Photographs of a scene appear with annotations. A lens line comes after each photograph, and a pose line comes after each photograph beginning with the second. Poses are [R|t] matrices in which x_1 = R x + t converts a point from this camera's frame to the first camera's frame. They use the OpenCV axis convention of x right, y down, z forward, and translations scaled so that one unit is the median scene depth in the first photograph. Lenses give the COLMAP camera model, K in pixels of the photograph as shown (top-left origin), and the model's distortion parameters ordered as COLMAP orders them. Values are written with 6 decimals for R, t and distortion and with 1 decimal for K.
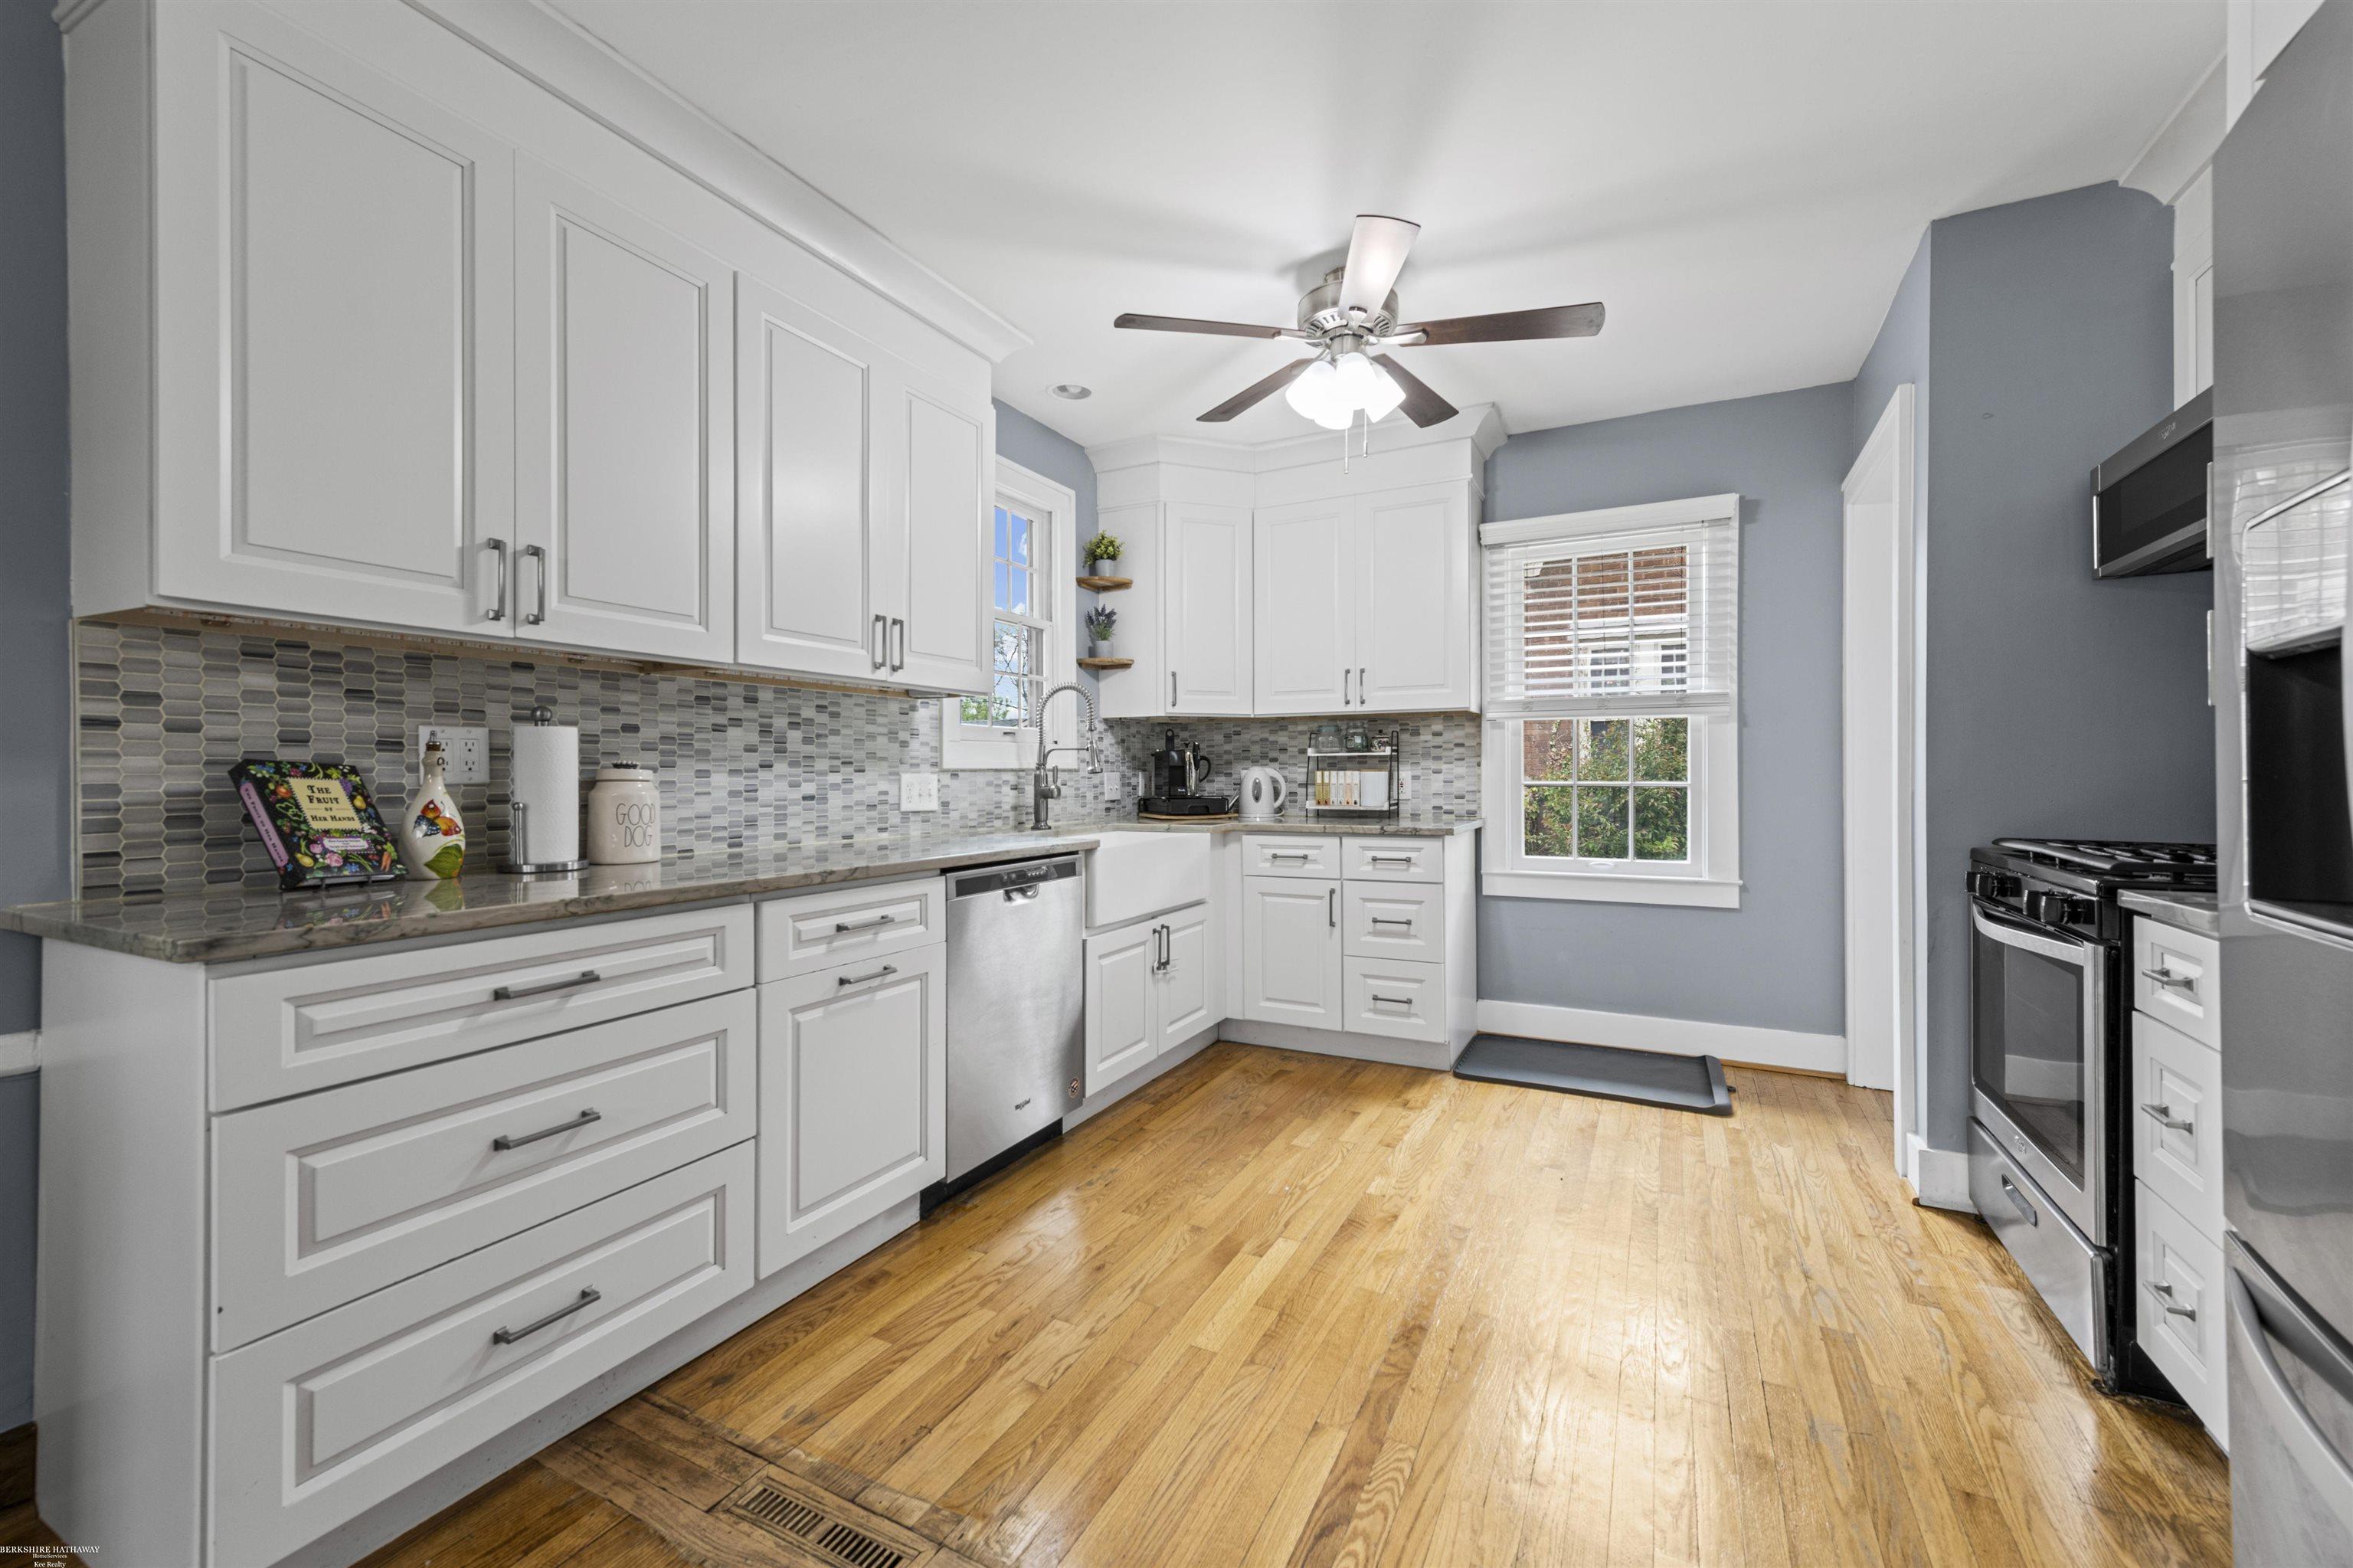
lens RADIAL K [[935.6, 0, 1200.7], [0, 935.6, 772.0], [0, 0, 1]] dist [0.007619, -0.001922]
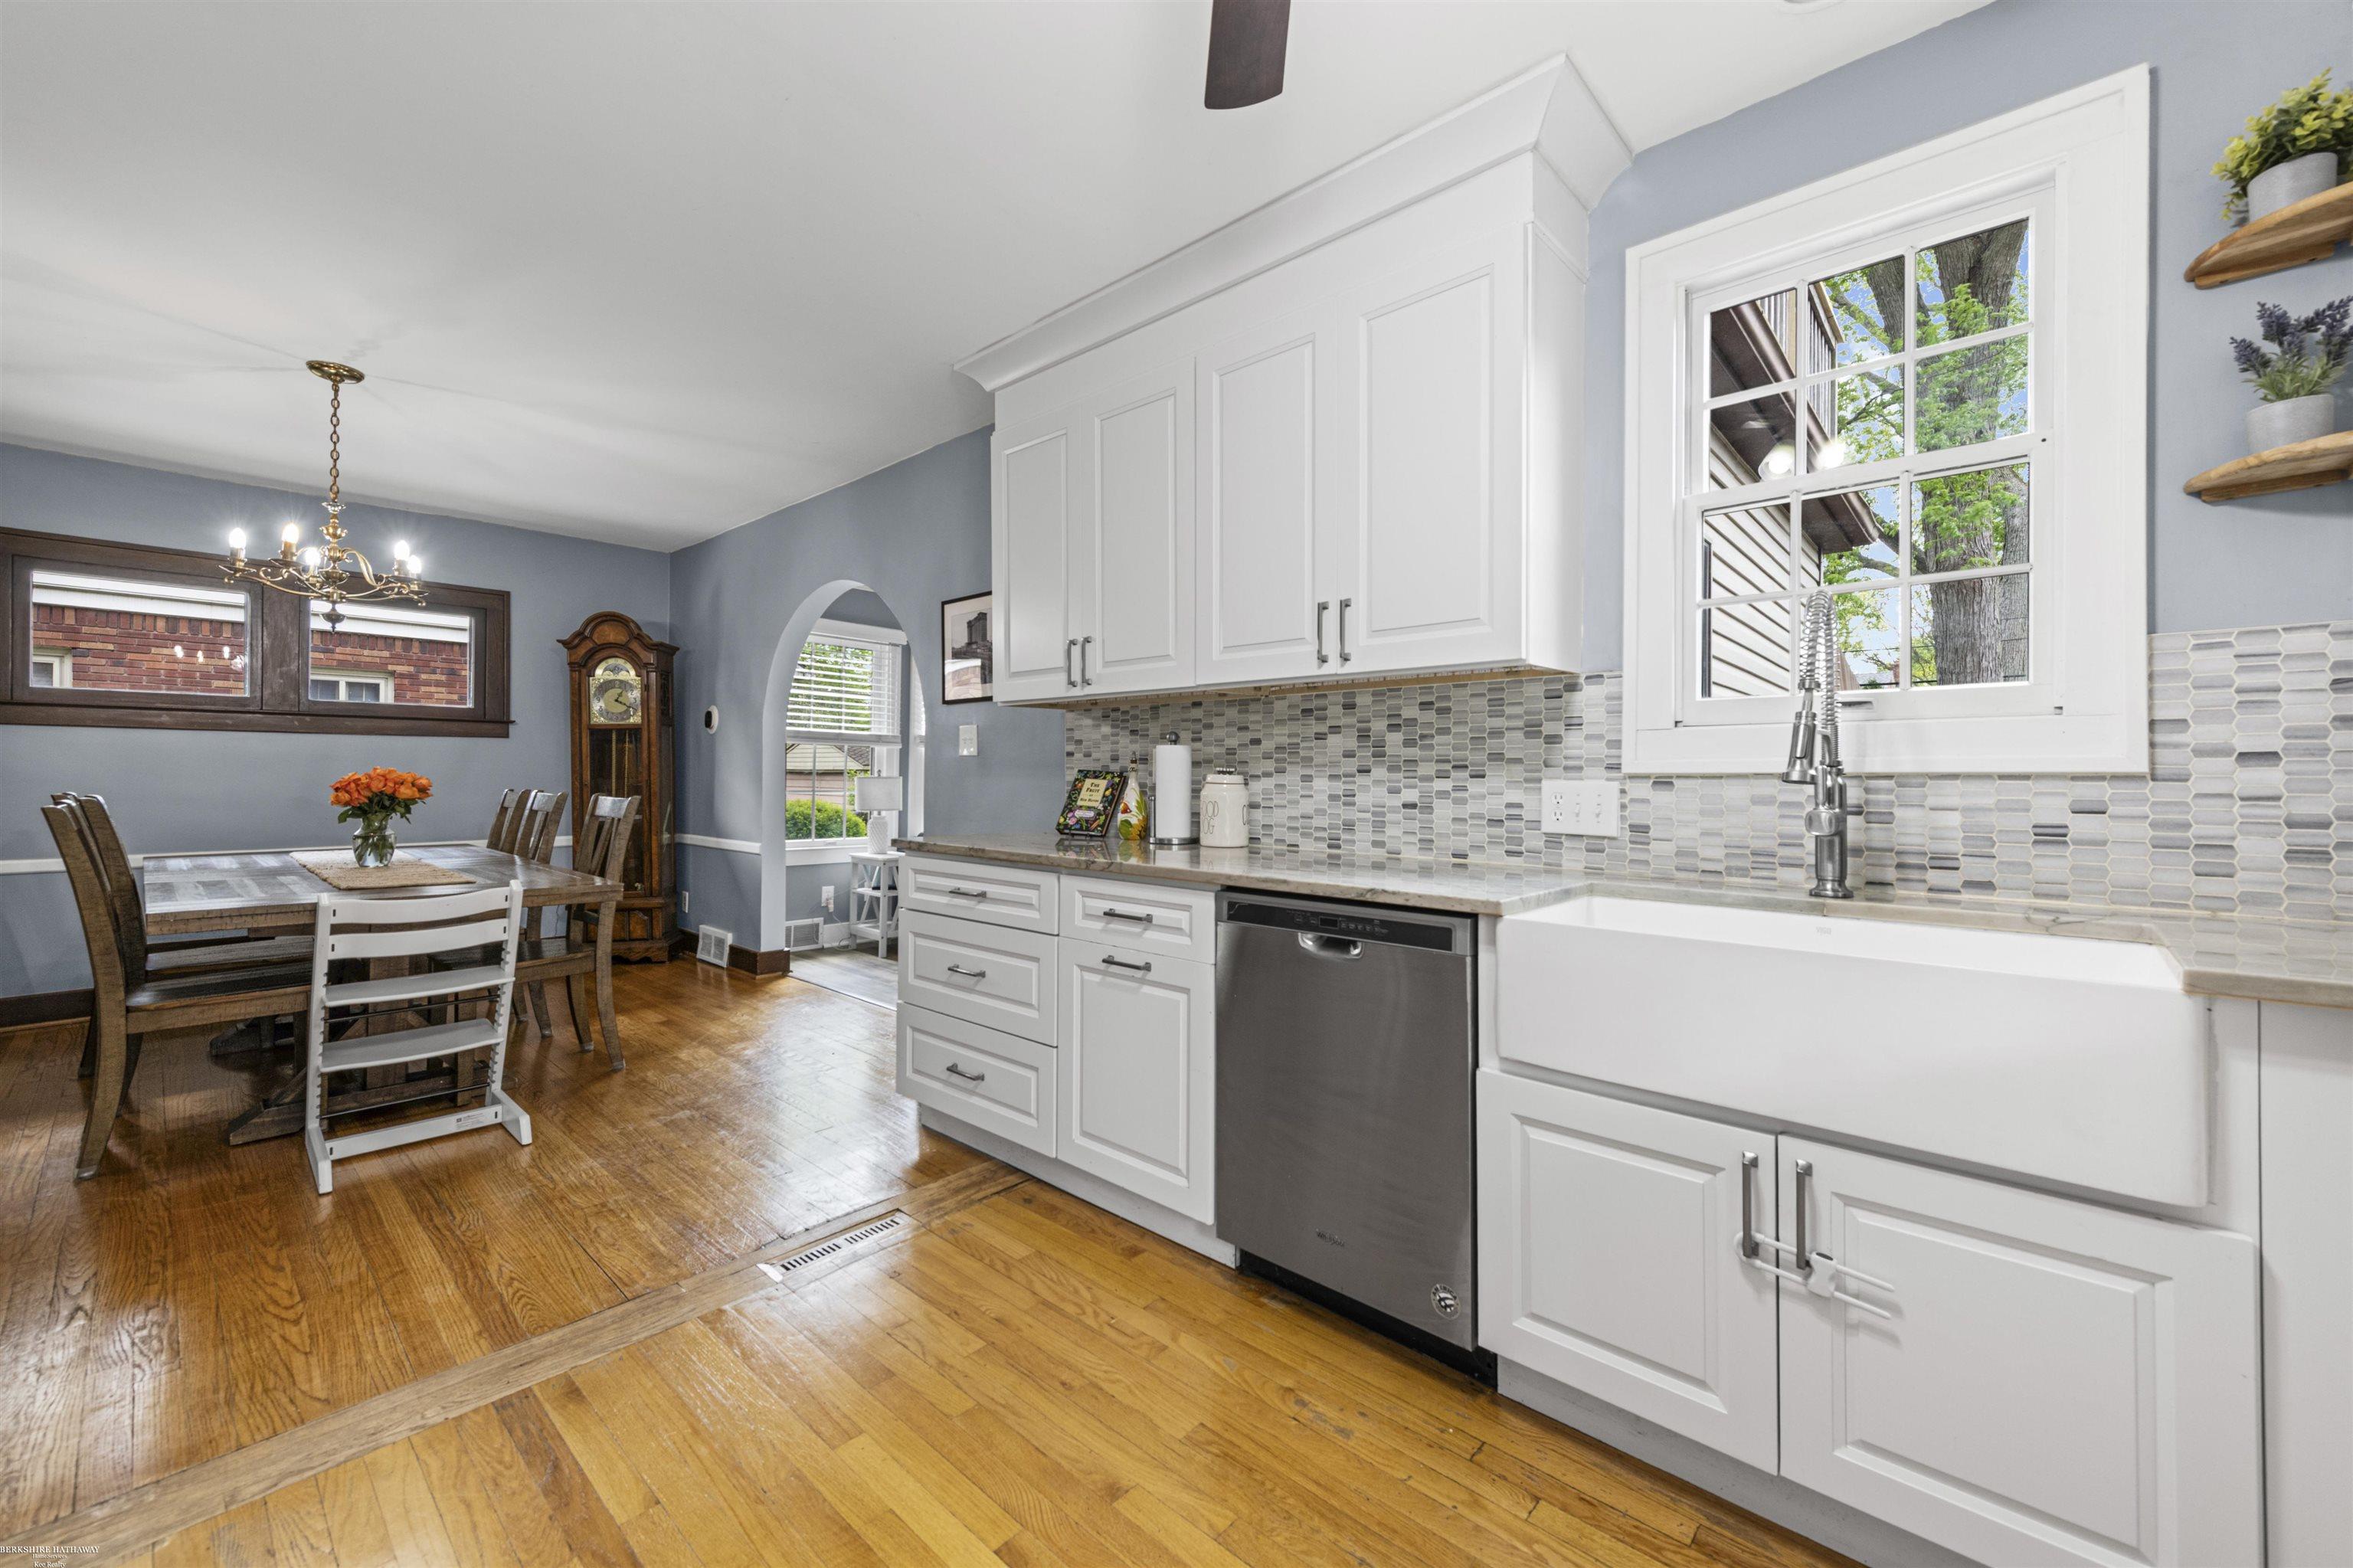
lens RADIAL K [[935.6, 0, 1191.4], [0, 935.6, 767.2], [0, 0, 1]] dist [0.007619, -0.001922]
pose [[-0.278072, -0.005491, -0.960545, 0.612768], [-0.001434, 0.999985, -0.005301, -0.005757], [0.960559, -0.000096, -0.278076, 1.254373]]
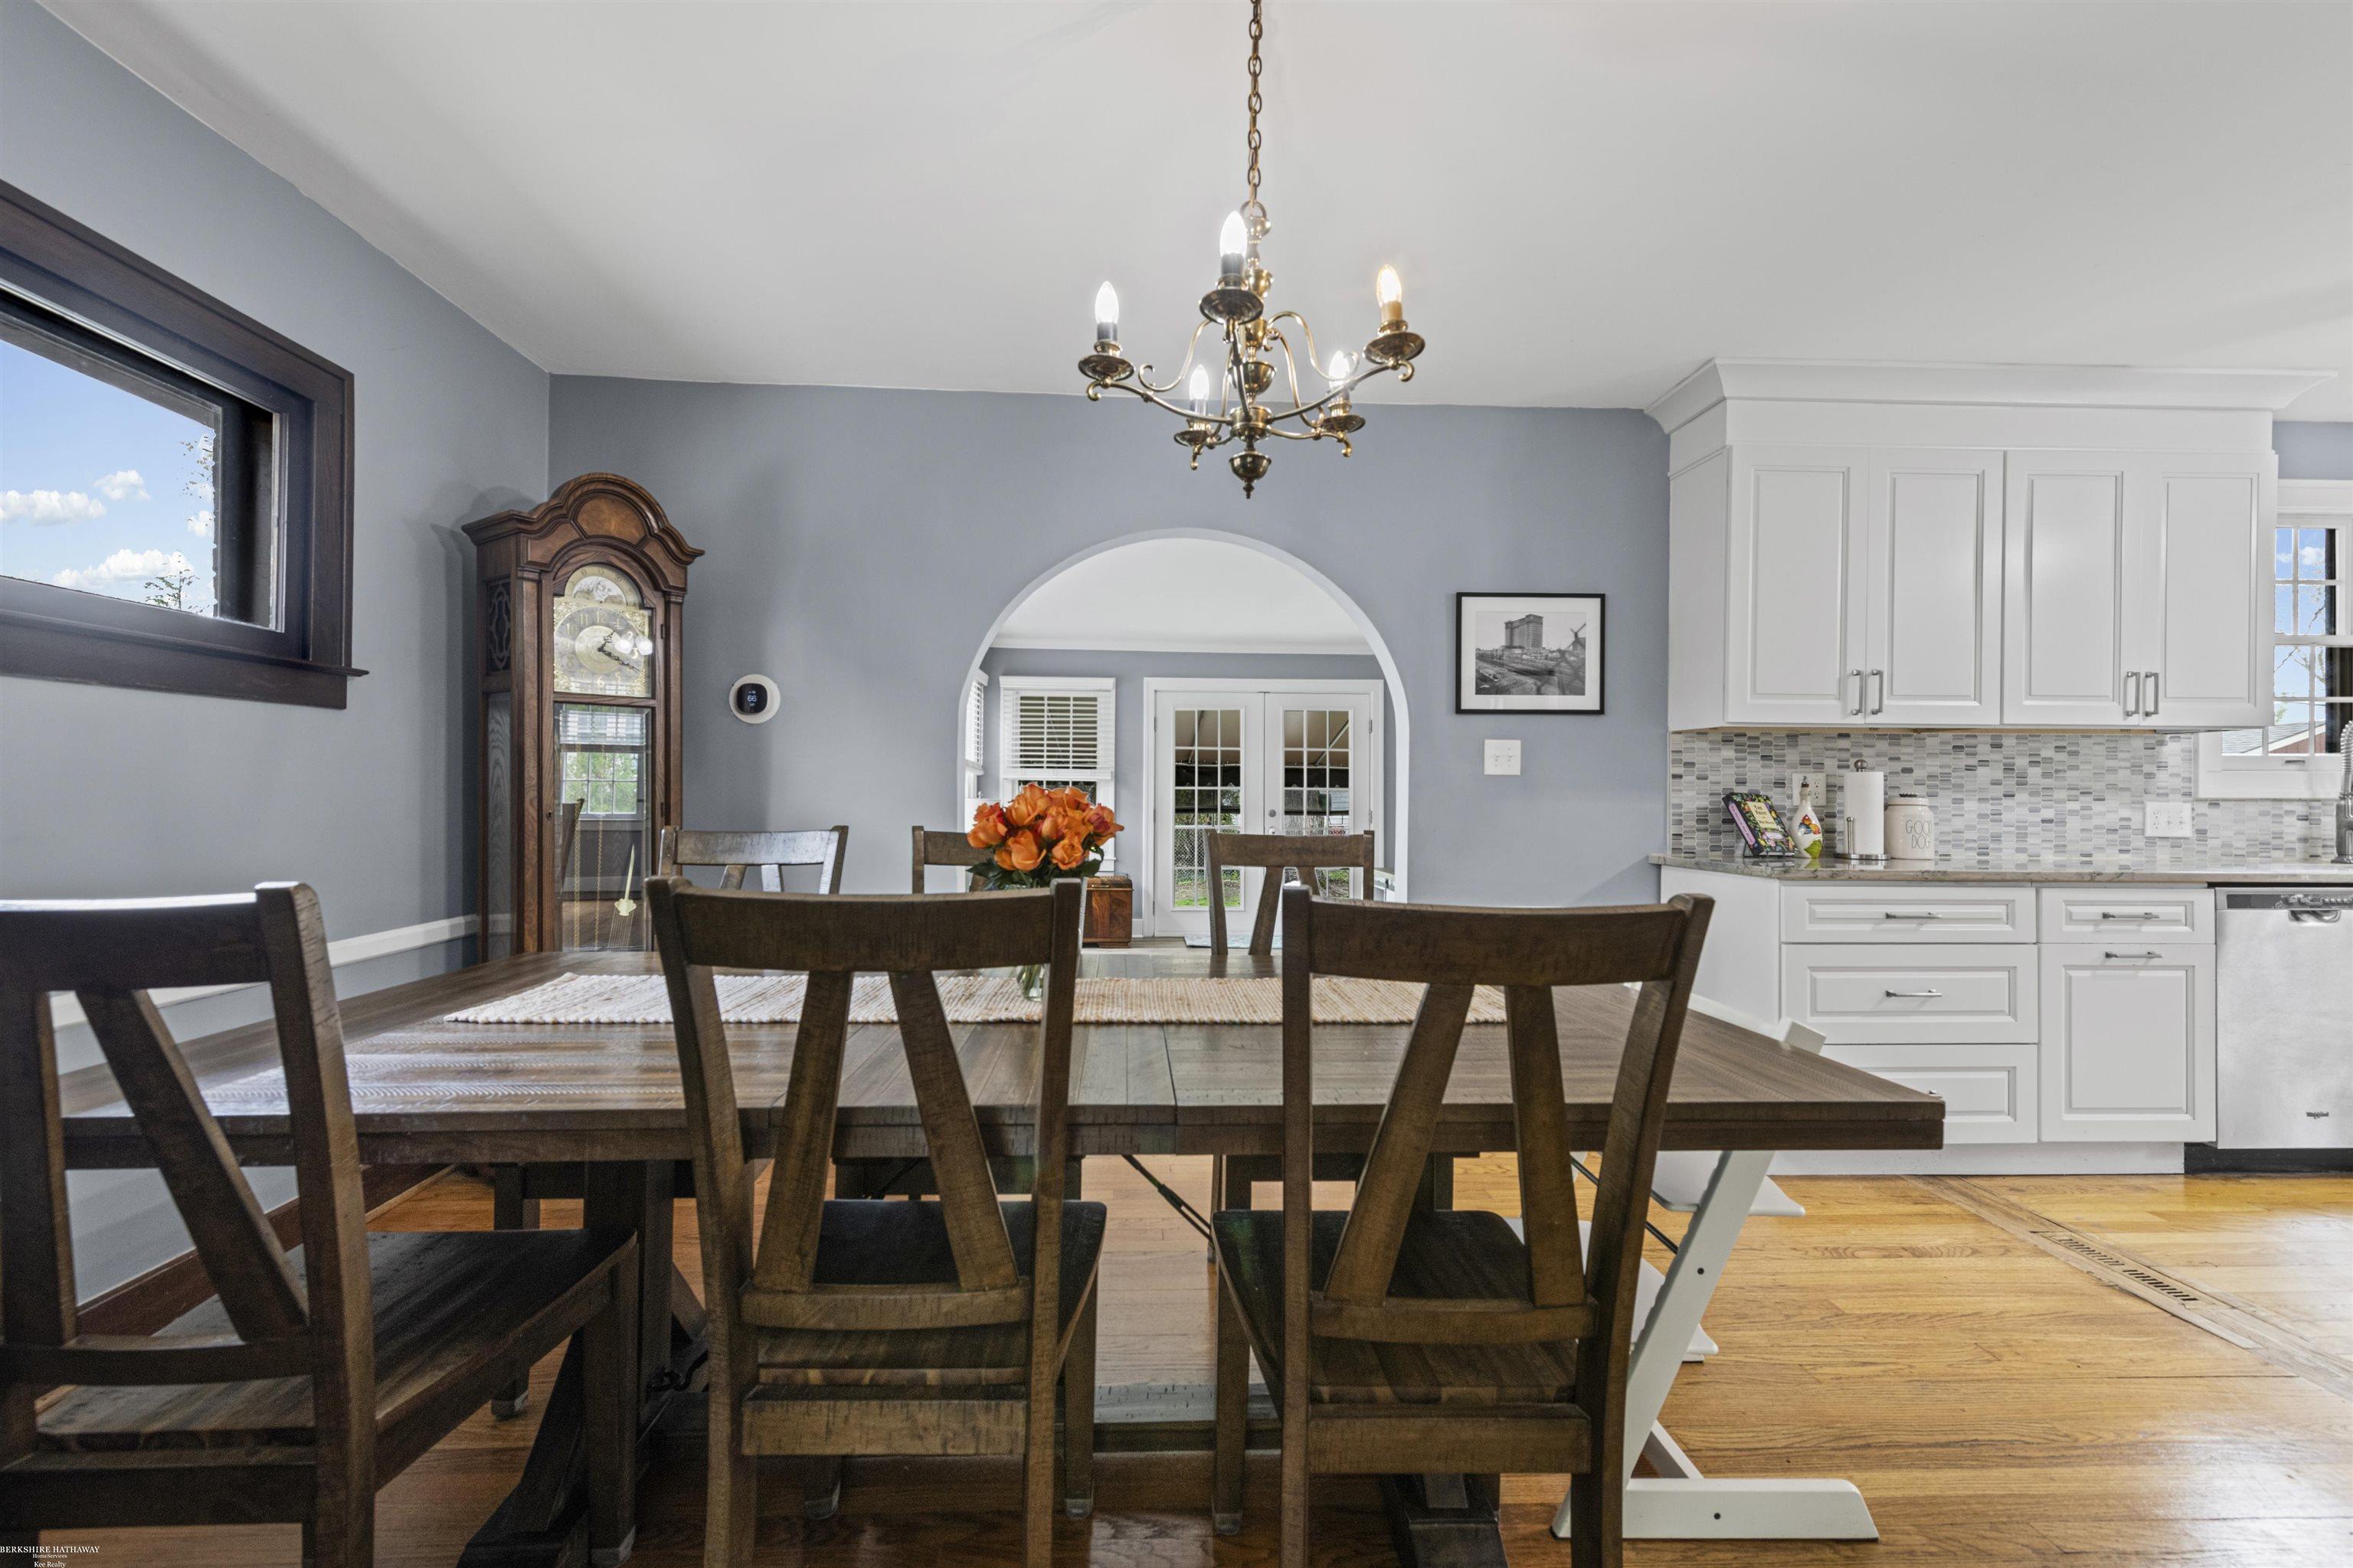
lens RADIAL K [[935.6, 0, 1155.7], [0, 935.6, 790.8], [0, 0, 1]] dist [0.007619, -0.001922]
pose [[0.474518, 0.000289, -0.880246, 0.145176], [-0.006024, 0.999978, -0.002919, -0.002366], [0.880225, 0.006688, 0.474509, -0.769277]]
